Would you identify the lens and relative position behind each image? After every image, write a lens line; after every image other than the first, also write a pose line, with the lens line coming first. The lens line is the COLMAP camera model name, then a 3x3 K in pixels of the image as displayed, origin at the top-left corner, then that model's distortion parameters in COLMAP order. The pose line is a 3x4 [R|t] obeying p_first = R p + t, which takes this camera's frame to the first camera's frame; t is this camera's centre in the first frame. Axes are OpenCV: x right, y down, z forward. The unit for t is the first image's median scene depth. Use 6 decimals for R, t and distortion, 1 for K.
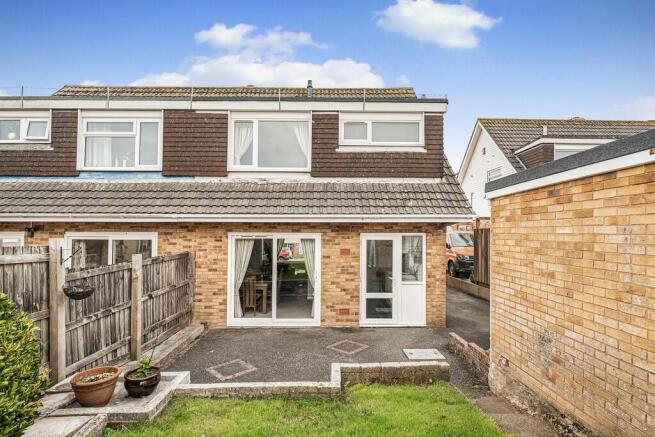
lens RADIAL K [[343.1, 0, 332.9], [0, 343.1, 221.4], [0, 0, 1]] dist [-0.001086, 0.000222]
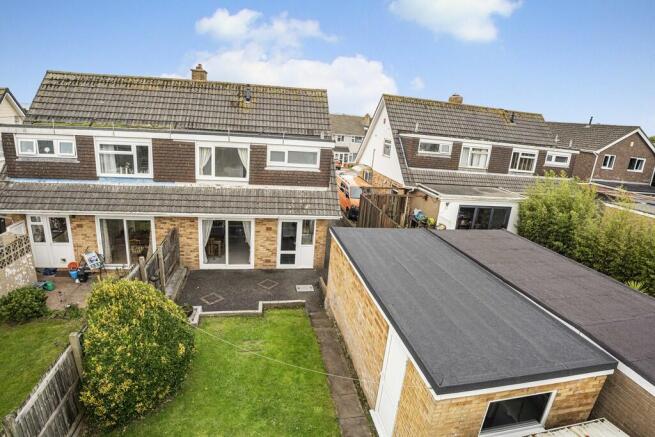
lens RADIAL K [[344.4, 0, 328.9], [0, 344.4, 222.1], [0, 0, 1]] dist [-0.073058, -0.000190]
pose [[0.983291, 0.018786, 0.181069, 0.018256], [-0.073954, 0.950107, 0.303029, -0.485687], [-0.166343, -0.311357, 0.935621, -0.646207]]
